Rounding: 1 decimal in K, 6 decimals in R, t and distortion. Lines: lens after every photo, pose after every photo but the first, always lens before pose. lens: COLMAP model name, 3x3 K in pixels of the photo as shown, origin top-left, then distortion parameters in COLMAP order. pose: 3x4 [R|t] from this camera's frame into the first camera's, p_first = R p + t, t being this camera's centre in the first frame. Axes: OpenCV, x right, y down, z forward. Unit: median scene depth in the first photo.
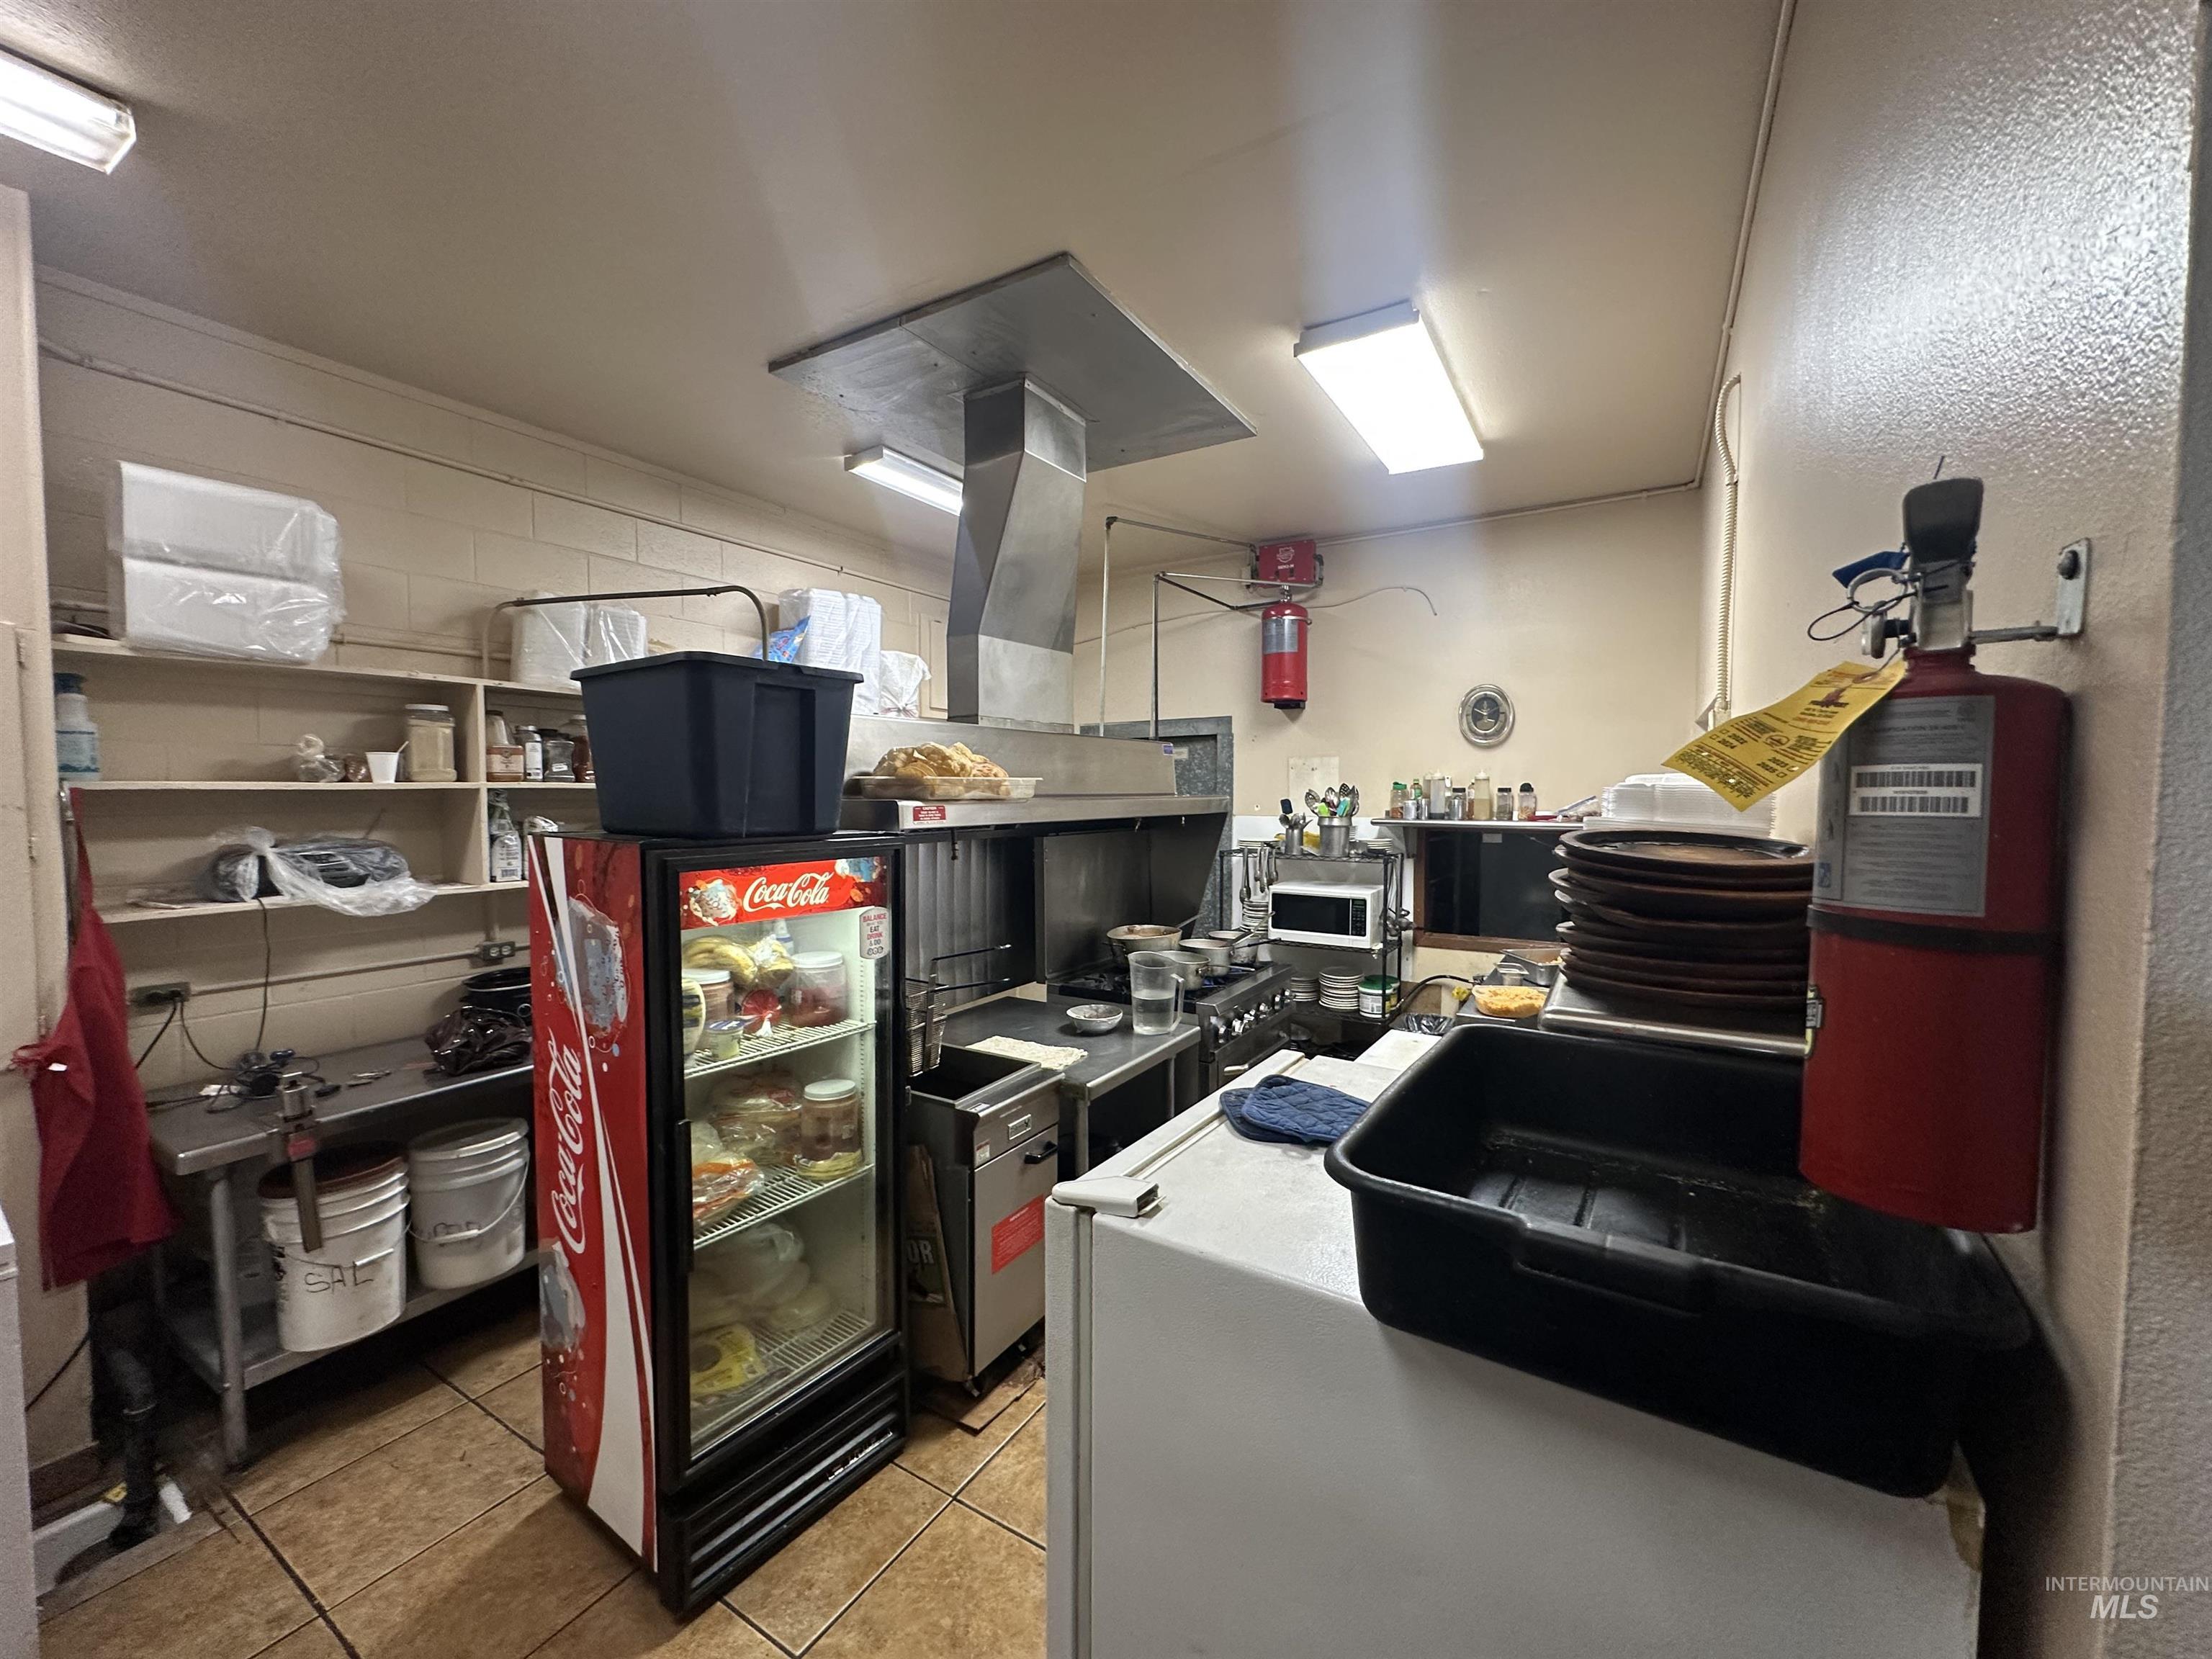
lens RADIAL K [[877.0, 0, 1106.1], [0, 877.0, 827.3], [0, 0, 1]] dist [-0.004019, 0.000701]
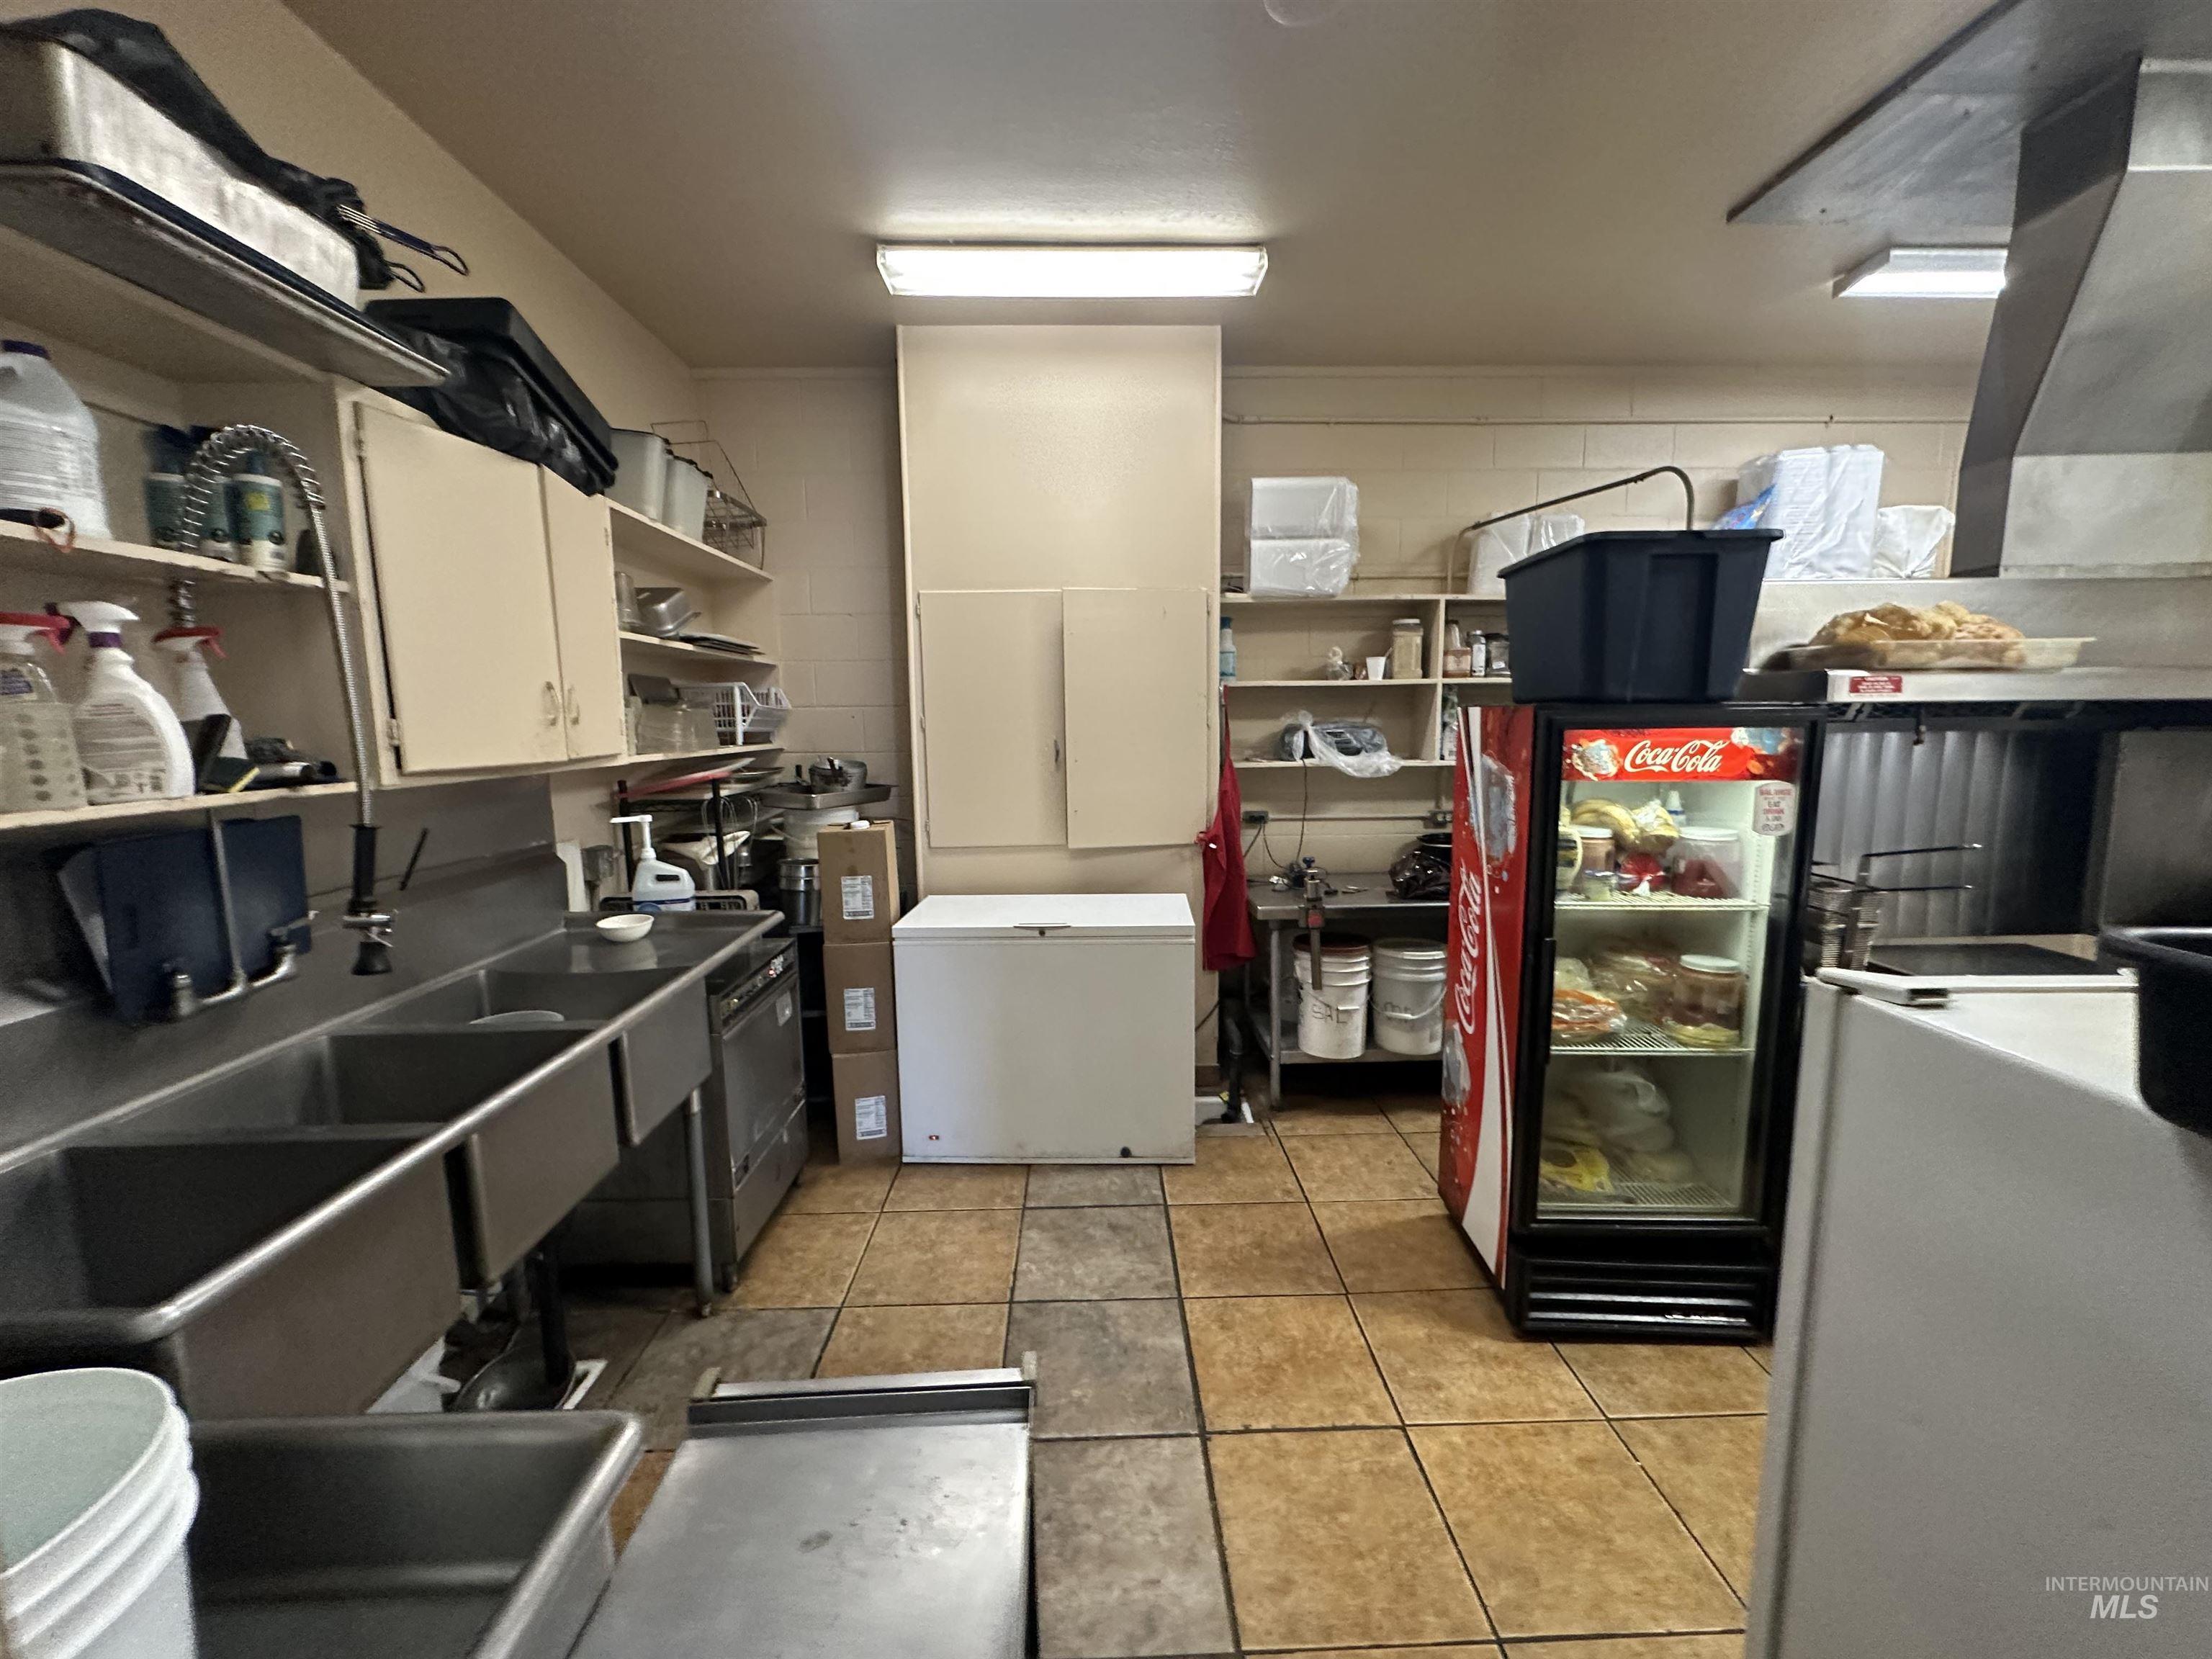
lens RADIAL K [[877.0, 0, 1106.1], [0, 877.0, 827.3], [0, 0, 1]] dist [-0.004019, 0.000701]
pose [[0.540255, 0.099570, -0.835590, 0.128637], [-0.026264, 0.994486, 0.101524, 0.059326], [0.841092, -0.032903, 0.539891, -0.110611]]
